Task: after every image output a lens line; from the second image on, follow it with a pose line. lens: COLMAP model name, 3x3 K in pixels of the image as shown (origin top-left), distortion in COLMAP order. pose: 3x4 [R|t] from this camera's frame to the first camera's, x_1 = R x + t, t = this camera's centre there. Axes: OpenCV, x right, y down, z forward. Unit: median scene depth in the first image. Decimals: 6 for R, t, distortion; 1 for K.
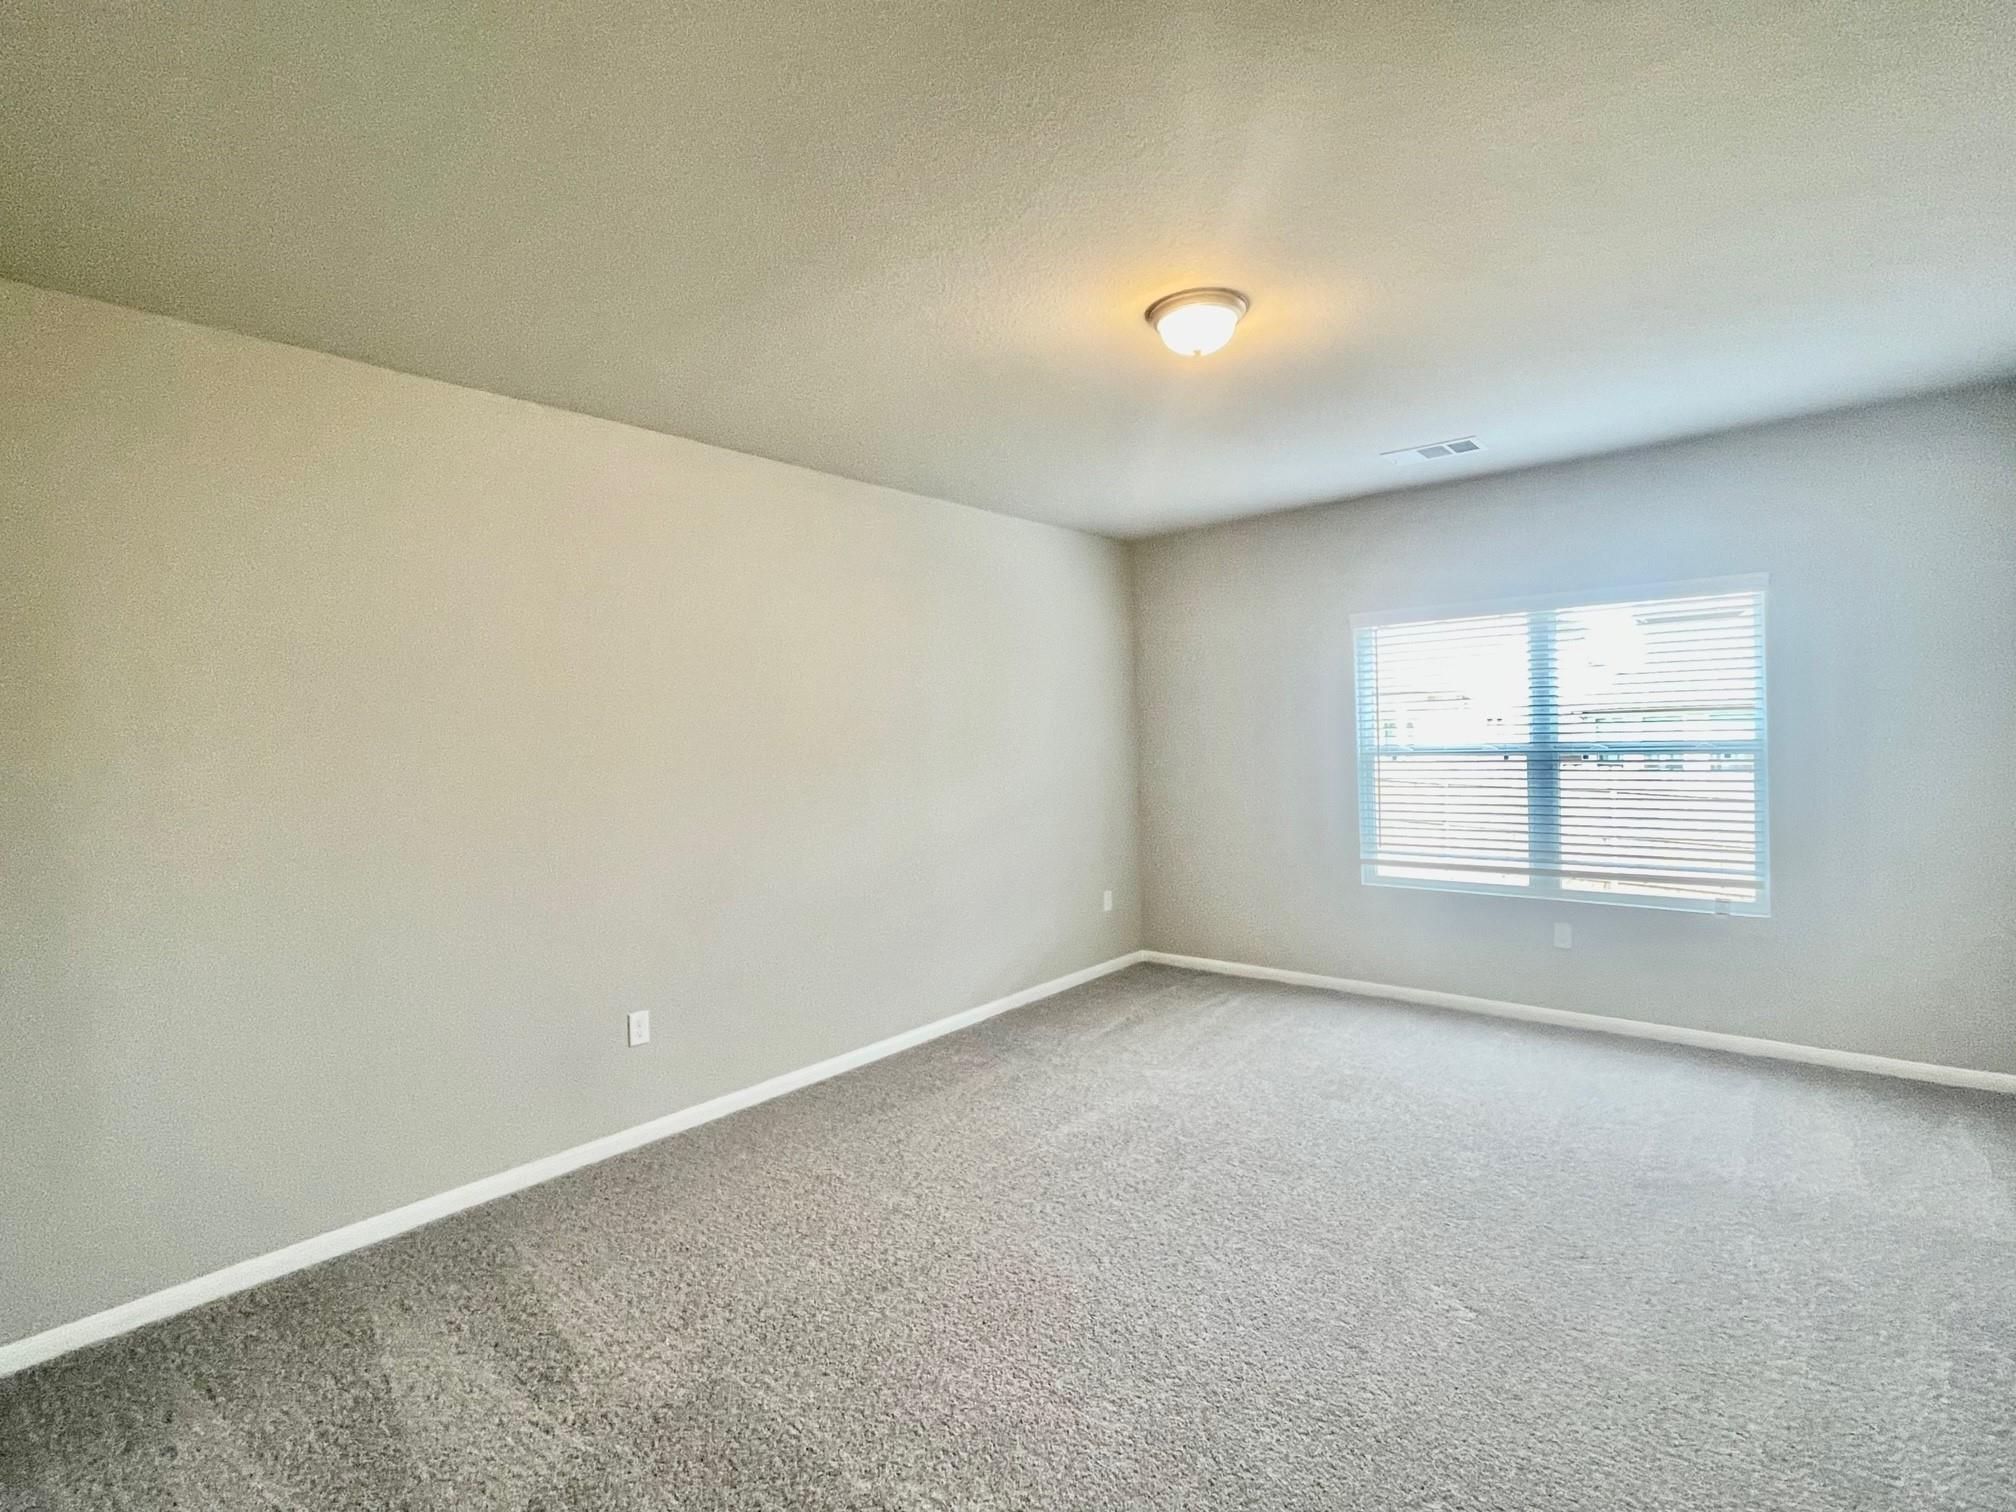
lens RADIAL K [[958.7, 0, 1008.0], [0, 958.7, 756.0], [0, 0, 1]] dist [-0.002931, 0.000601]
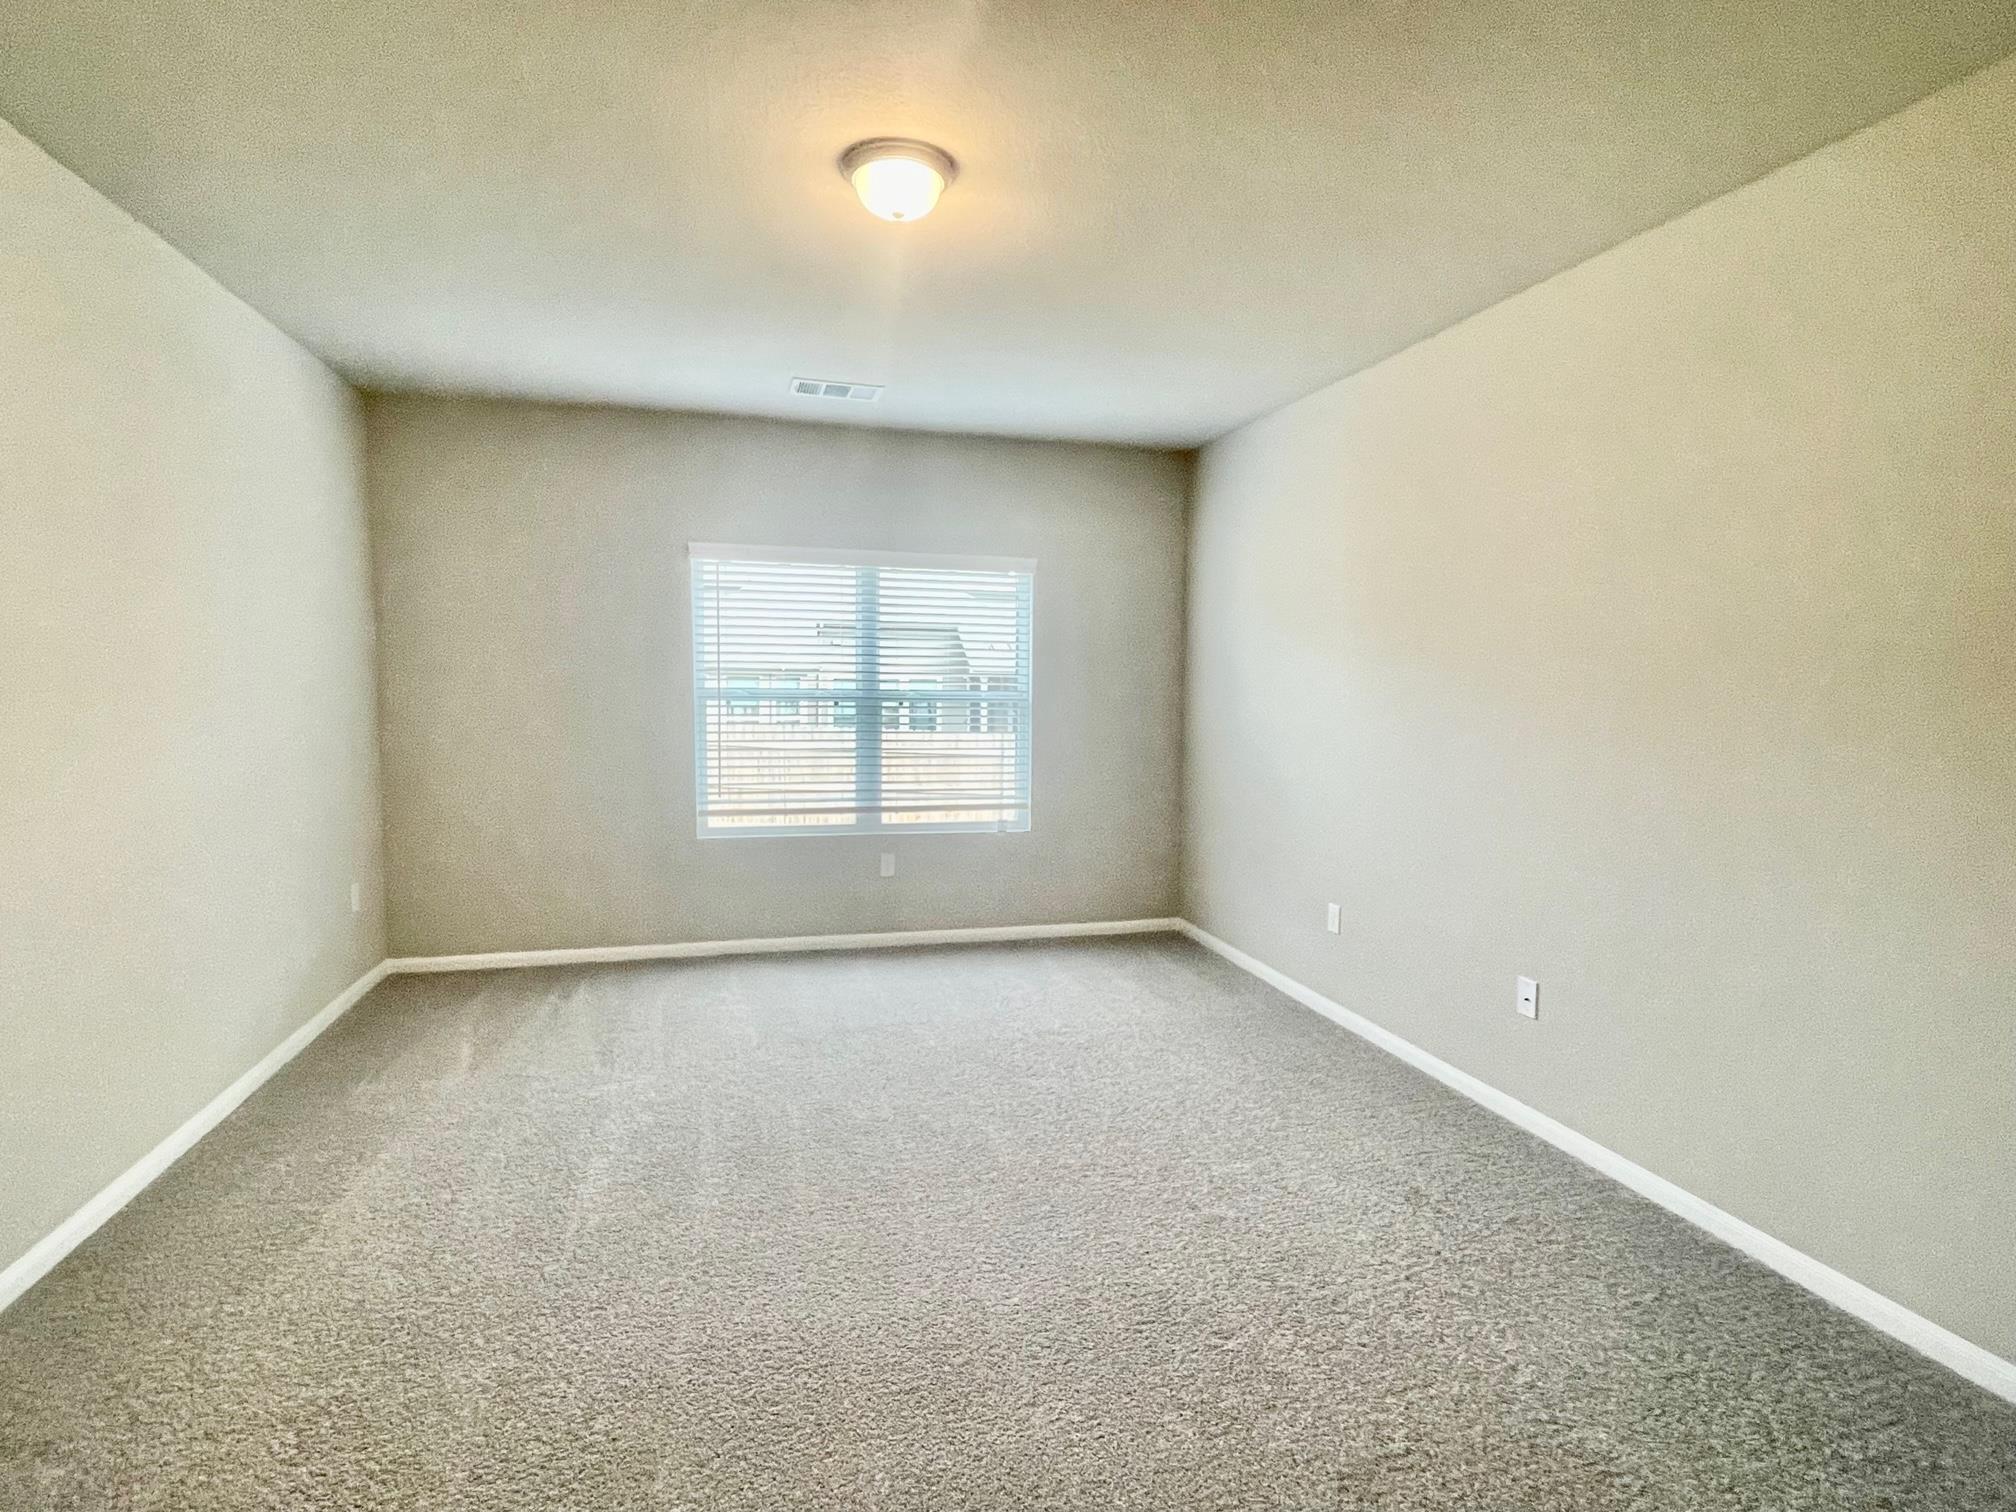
lens RADIAL K [[1019.5, 0, 1008.7], [0, 1019.5, 785.7], [0, 0, 1]] dist [-0.000387, -0.000318]
pose [[0.574448, -0.056663, 0.816578, -0.290560], [-0.011896, 0.996918, 0.077546, 0.002818], [-0.818455, -0.054261, 0.572003, 0.209833]]
